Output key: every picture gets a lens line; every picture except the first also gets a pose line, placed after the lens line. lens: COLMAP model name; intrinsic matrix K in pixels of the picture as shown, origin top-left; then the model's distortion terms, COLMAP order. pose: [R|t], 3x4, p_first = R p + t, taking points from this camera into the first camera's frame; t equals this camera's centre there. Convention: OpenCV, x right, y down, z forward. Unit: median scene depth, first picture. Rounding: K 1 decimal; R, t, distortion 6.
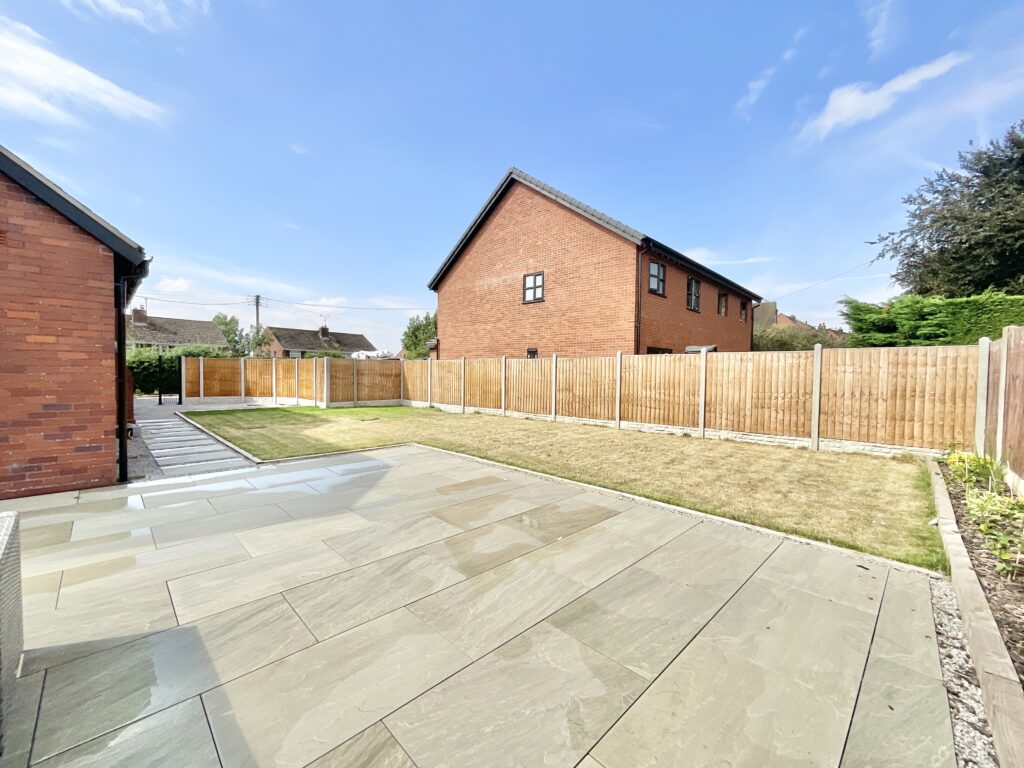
lens RADIAL K [[414.1, 0, 510.4], [0, 414.1, 383.1], [0, 0, 1]] dist [0.001465, -0.003607]
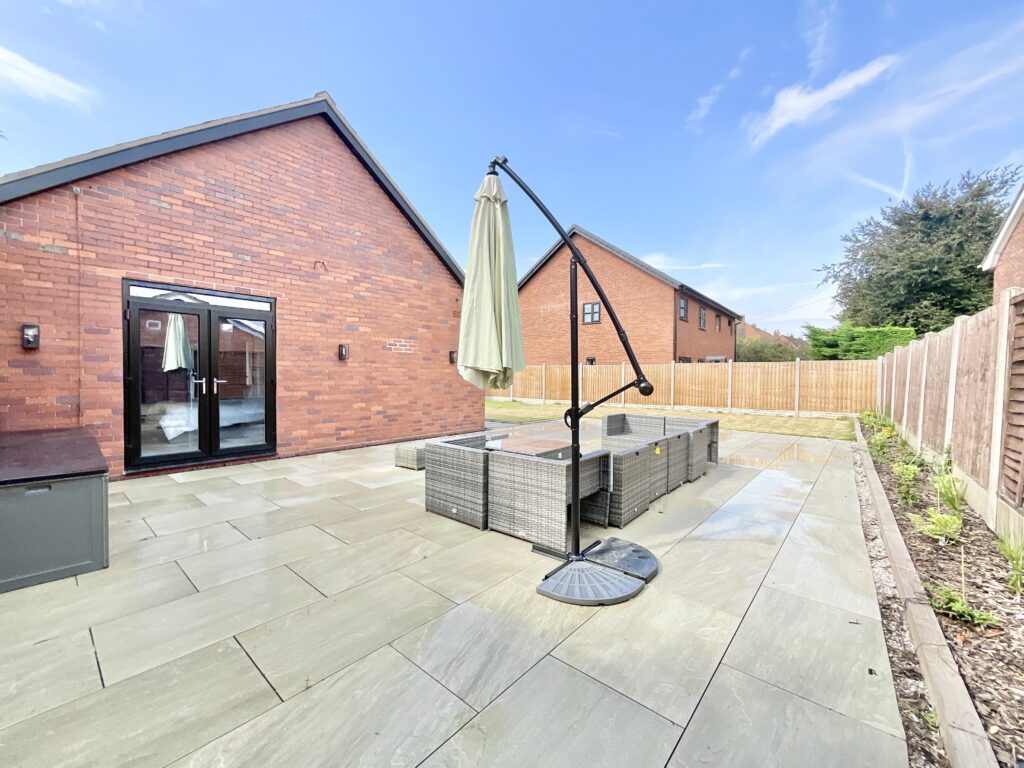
lens RADIAL K [[411.3, 0, 513.0], [0, 411.3, 387.8], [0, 0, 1]] dist [-0.000100, 0.000020]
pose [[0.996243, -0.010129, 0.086010, -0.337210], [0.009346, 0.999911, 0.009501, 0.002945], [-0.086099, -0.008661, 0.996249, -0.352693]]
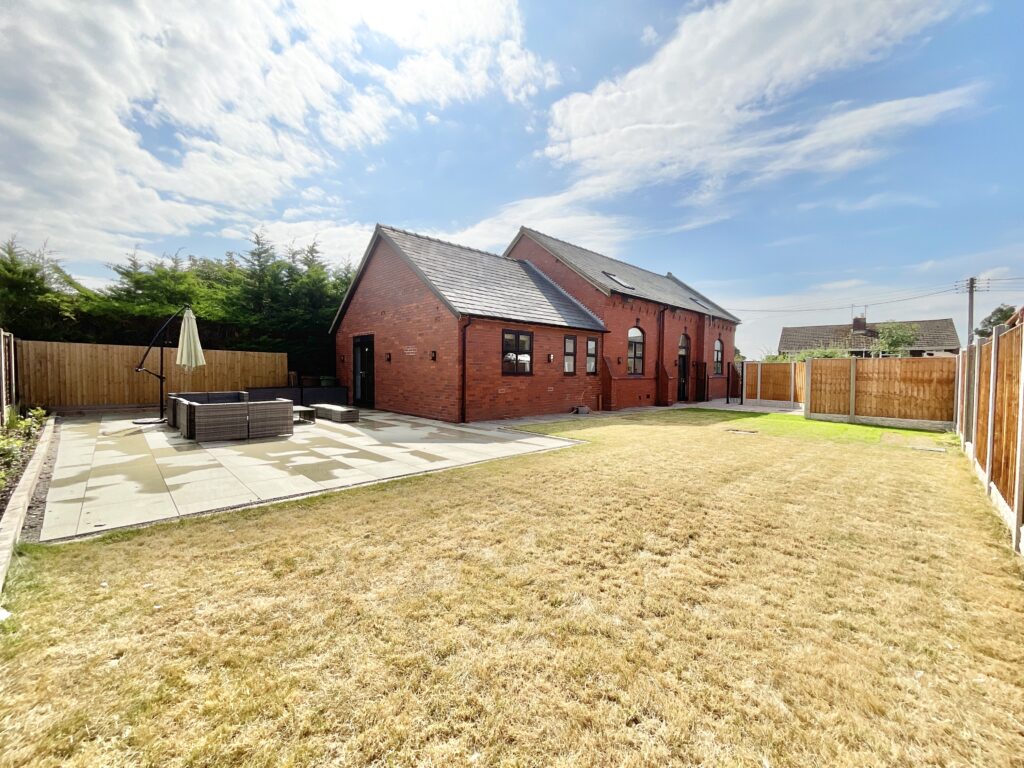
lens RADIAL K [[405.0, 0, 516.2], [0, 405.0, 369.1], [0, 0, 1]] dist [-0.000405, -0.000194]
pose [[-0.002481, -0.017502, -0.999844, 0.347924], [-0.033969, 0.999271, -0.017407, -0.005294], [0.999420, 0.033920, -0.003074, 0.405752]]
